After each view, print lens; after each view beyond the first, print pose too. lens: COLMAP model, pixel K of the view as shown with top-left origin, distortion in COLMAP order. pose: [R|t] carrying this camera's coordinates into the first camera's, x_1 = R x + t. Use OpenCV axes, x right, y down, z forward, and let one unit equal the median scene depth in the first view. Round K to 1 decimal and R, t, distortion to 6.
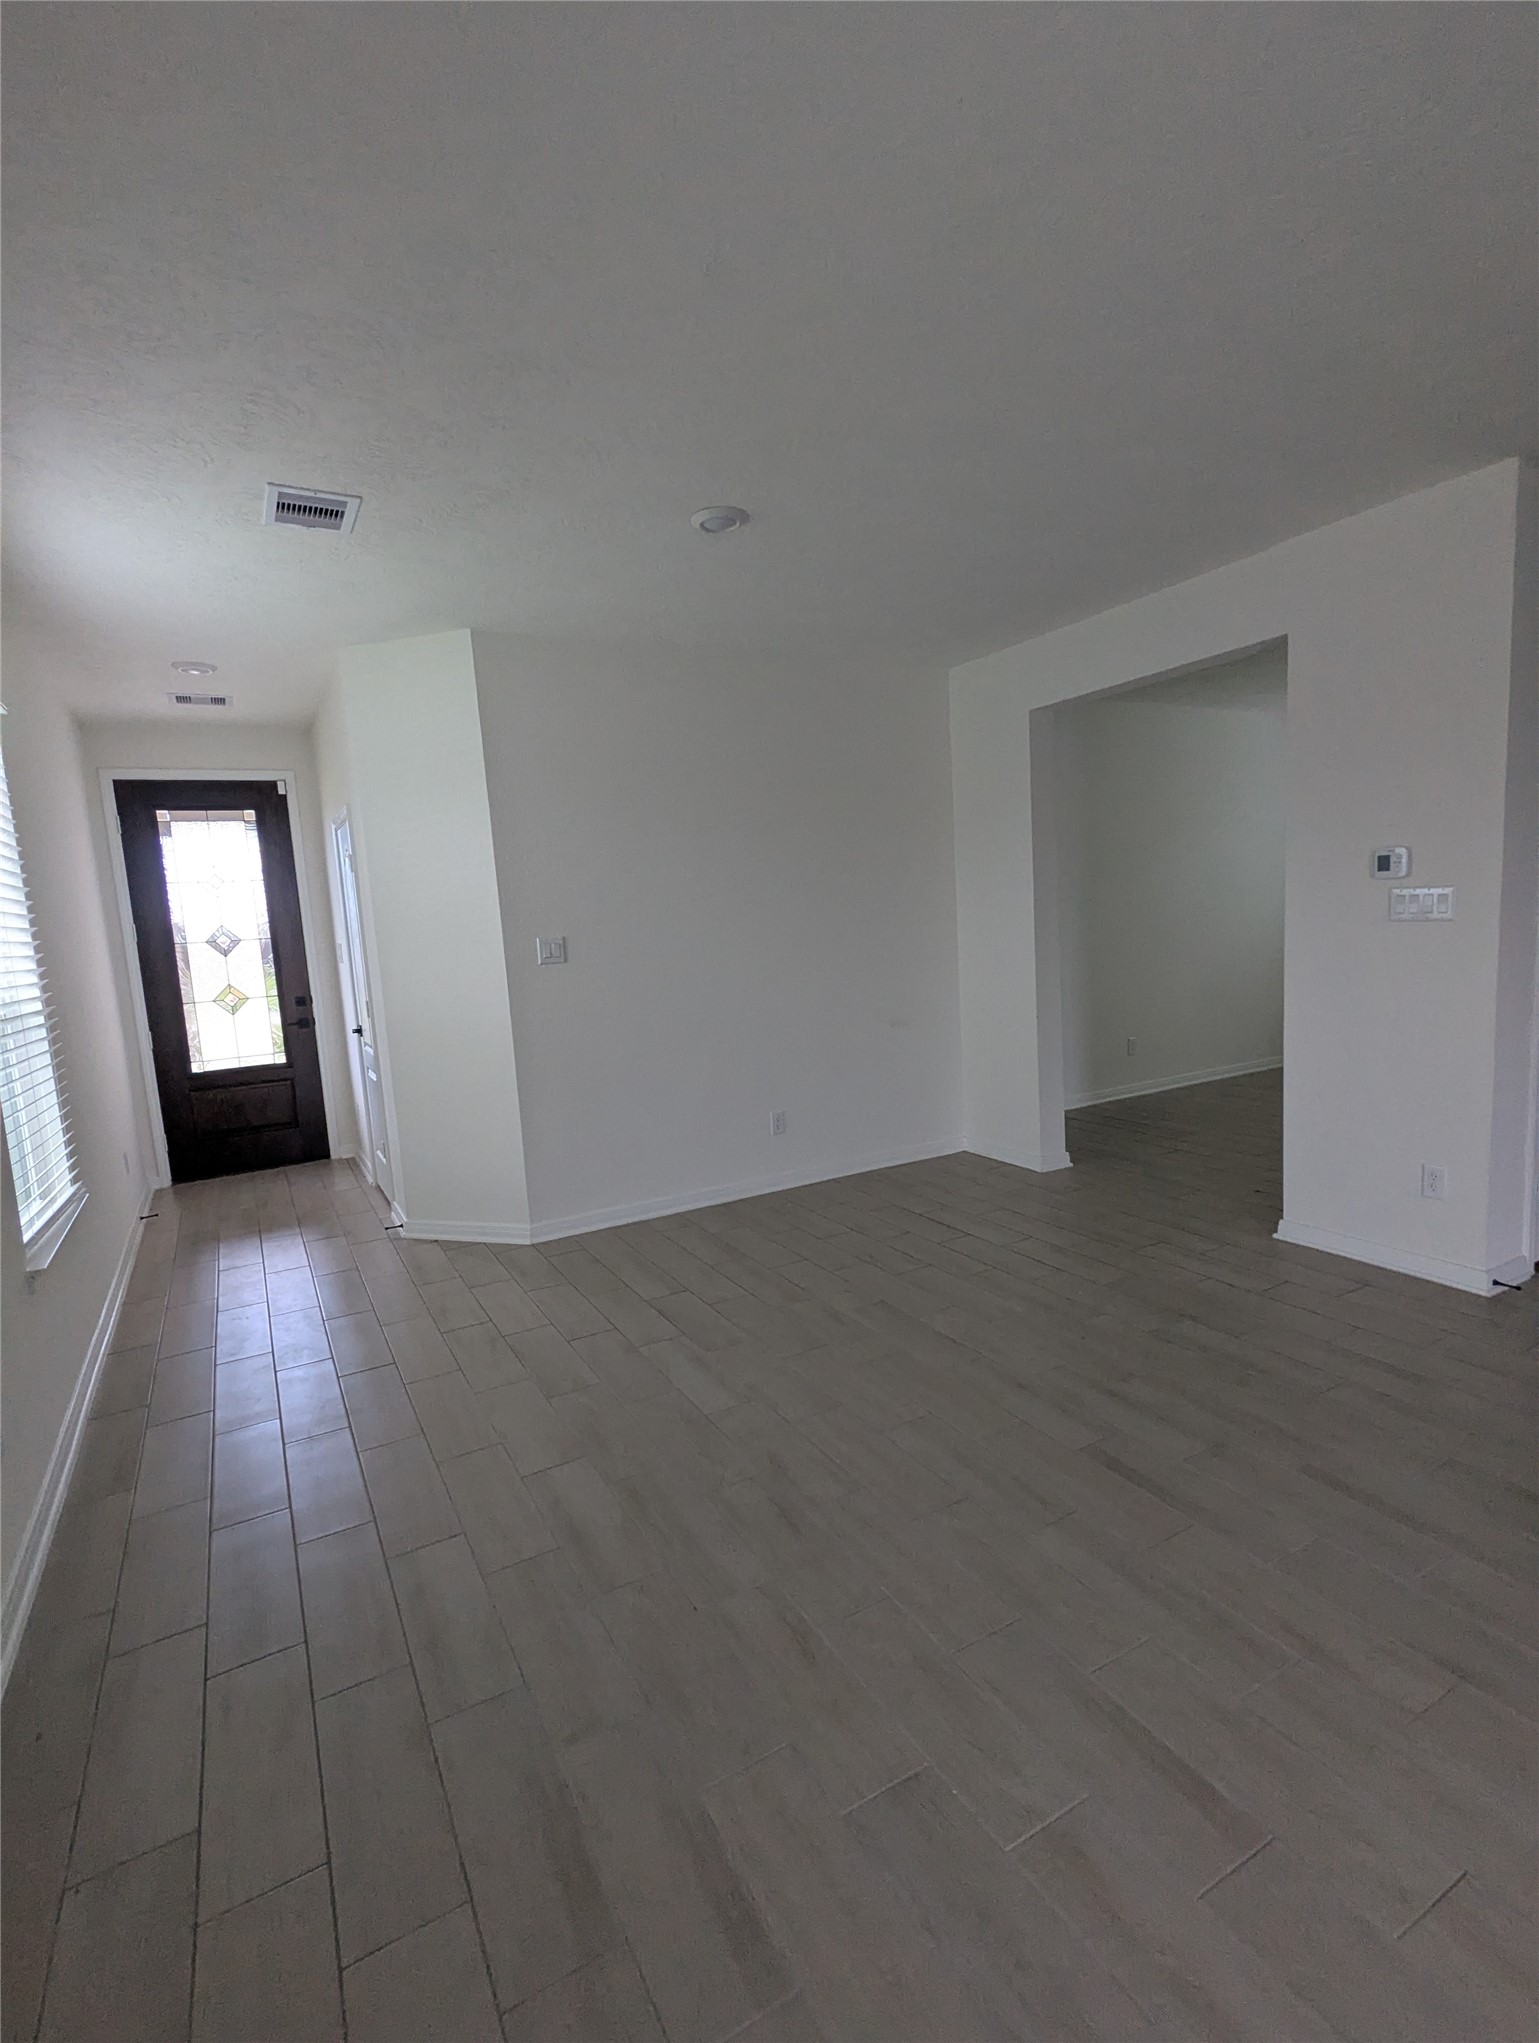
lens RADIAL K [[1010.9, 0, 768.1], [0, 1010.9, 1045.7], [0, 0, 1]] dist [-0.002506, -0.000298]
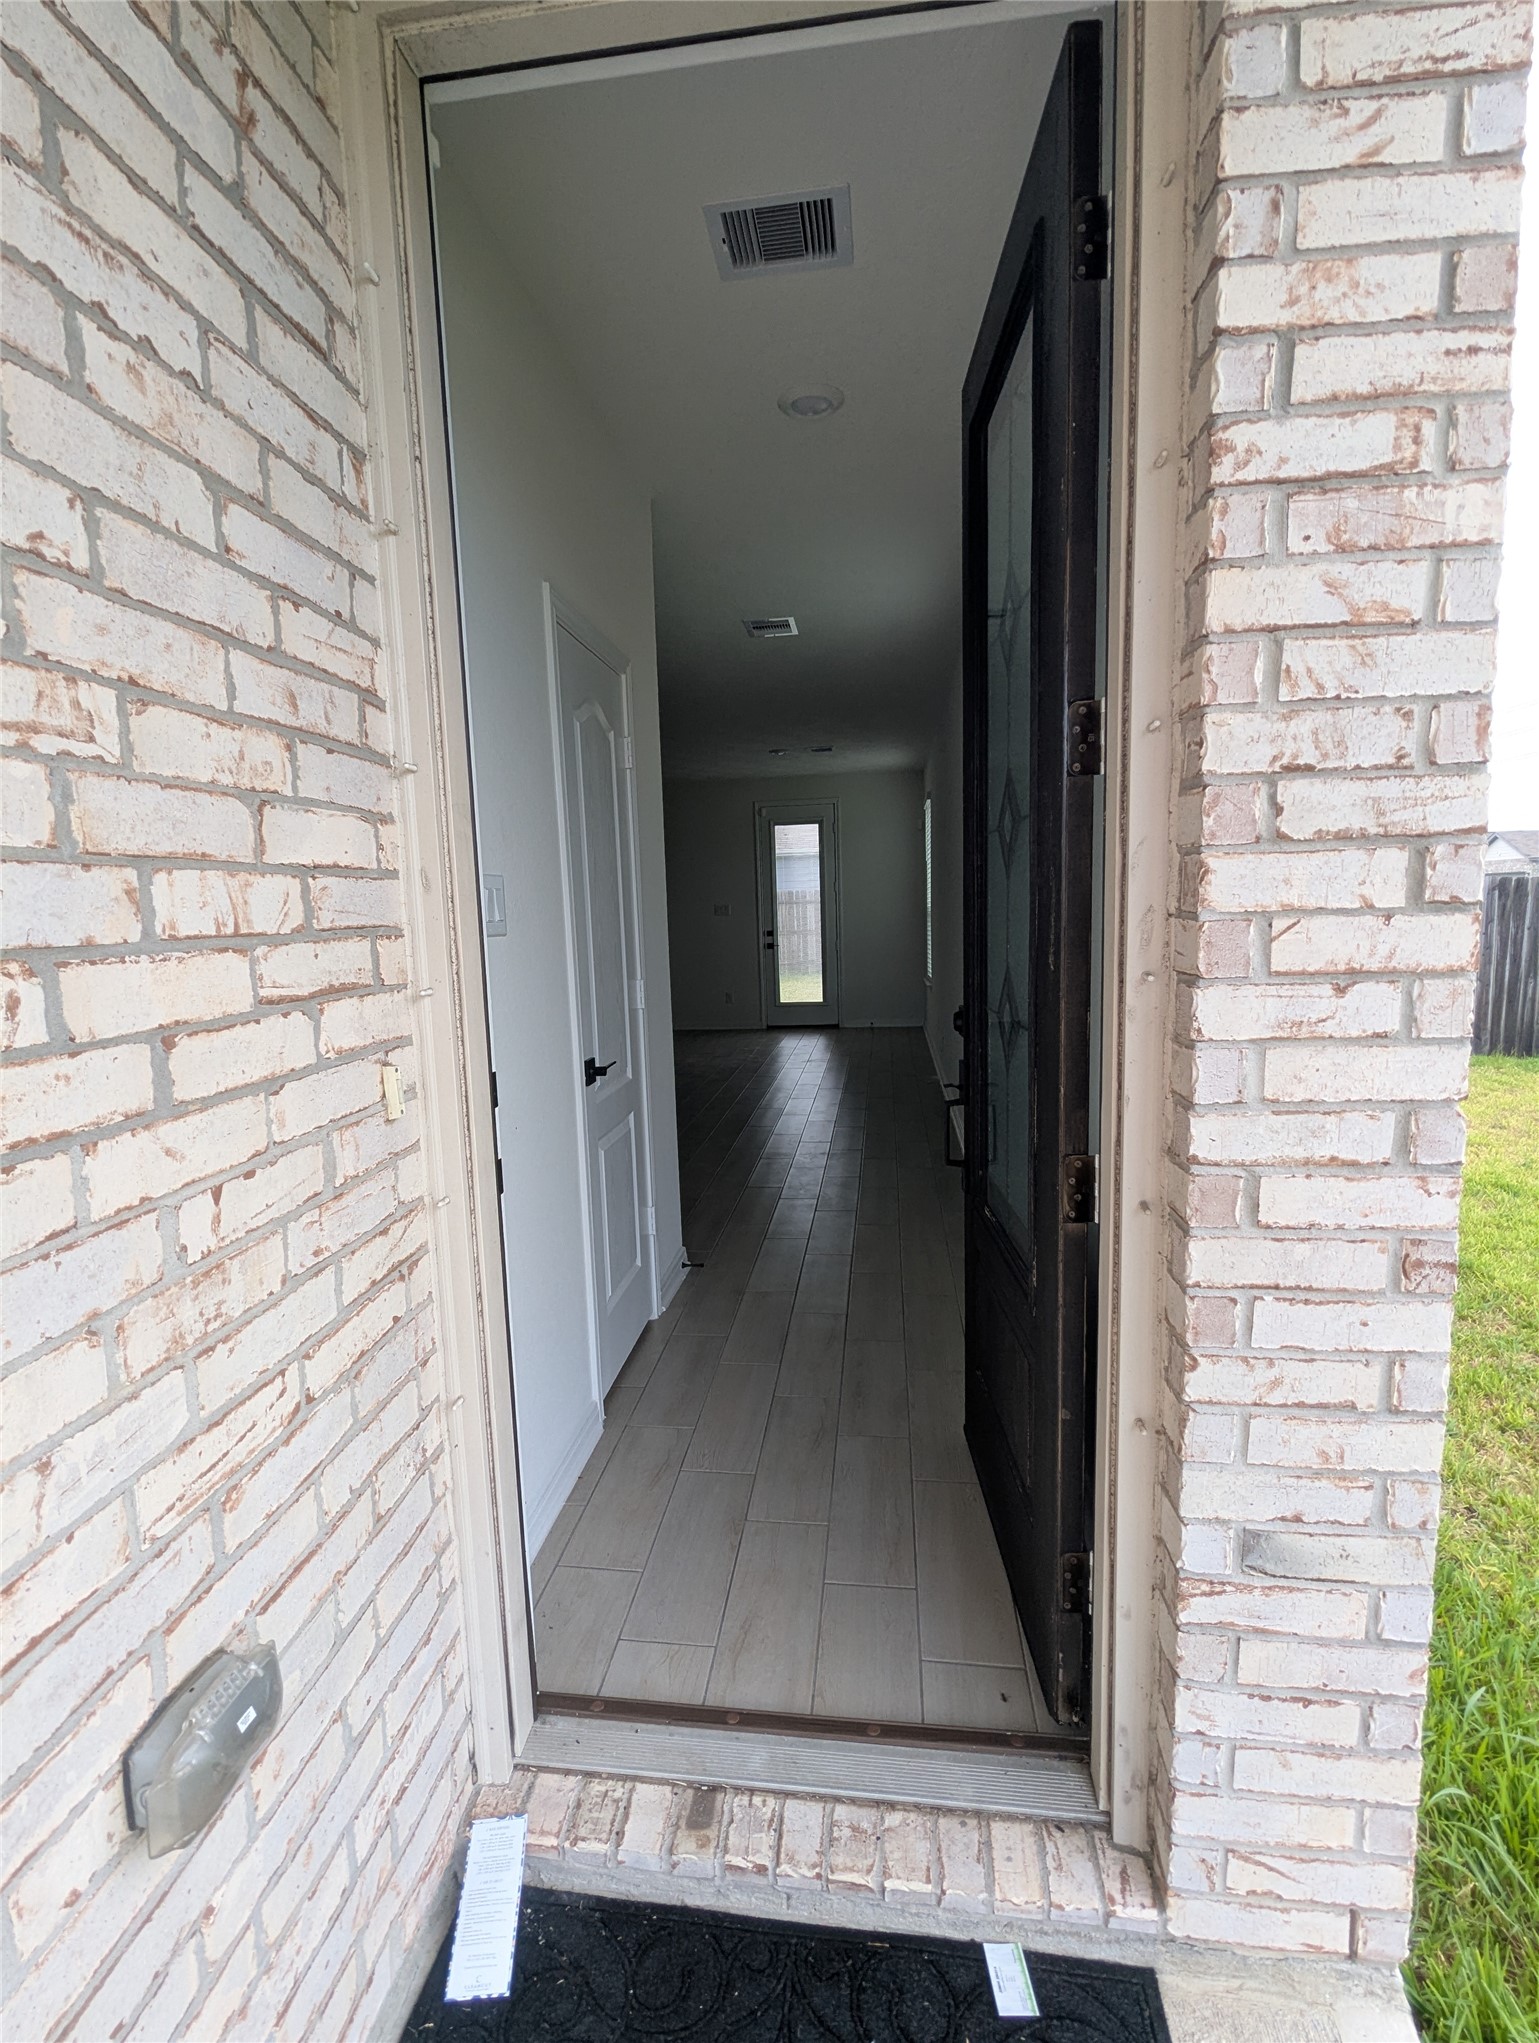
lens RADIAL K [[965.4, 0, 756.8], [0, 965.4, 1036.7], [0, 0, 1]] dist [-0.002383, -0.000378]
pose [[-0.808724, 0.012956, 0.588046, -0.633164], [0.160611, 0.966628, 0.199587, -0.092763], [-0.565836, 0.255857, -0.783816, 1.131235]]
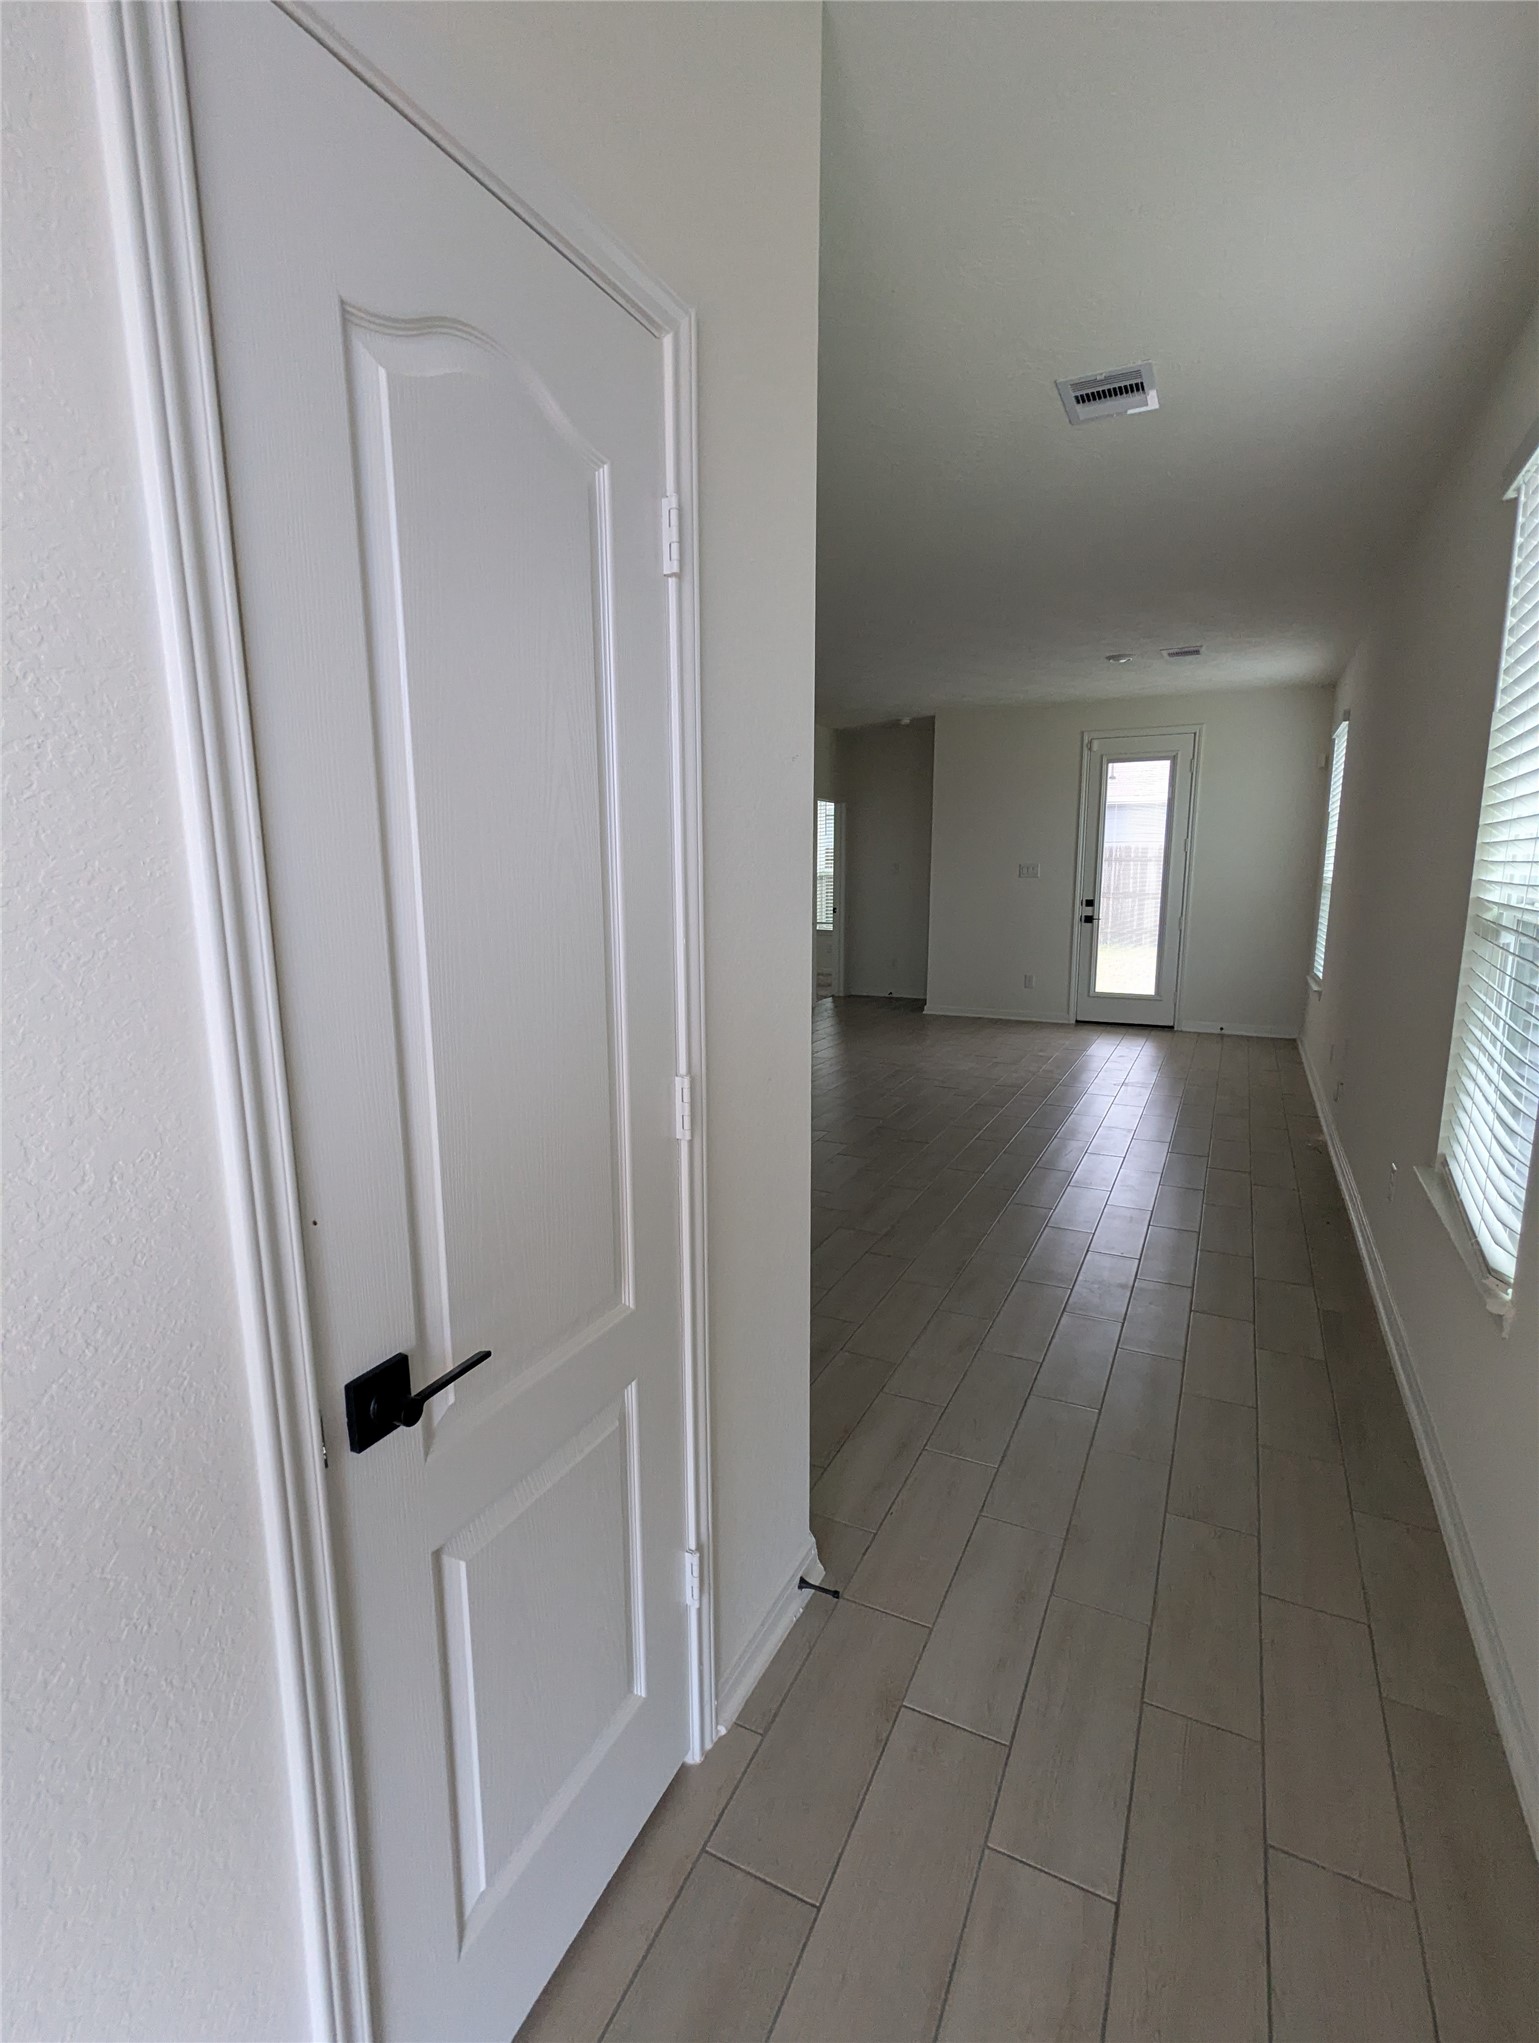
lens RADIAL K [[965.4, 0, 756.8], [0, 965.4, 1036.7], [0, 0, 1]] dist [-0.002383, -0.000378]
pose [[-0.579346, -0.080926, 0.811054, -0.485889], [0.146720, 0.968451, 0.201434, -0.082556], [-0.801768, 0.235698, -0.549195, 0.886406]]
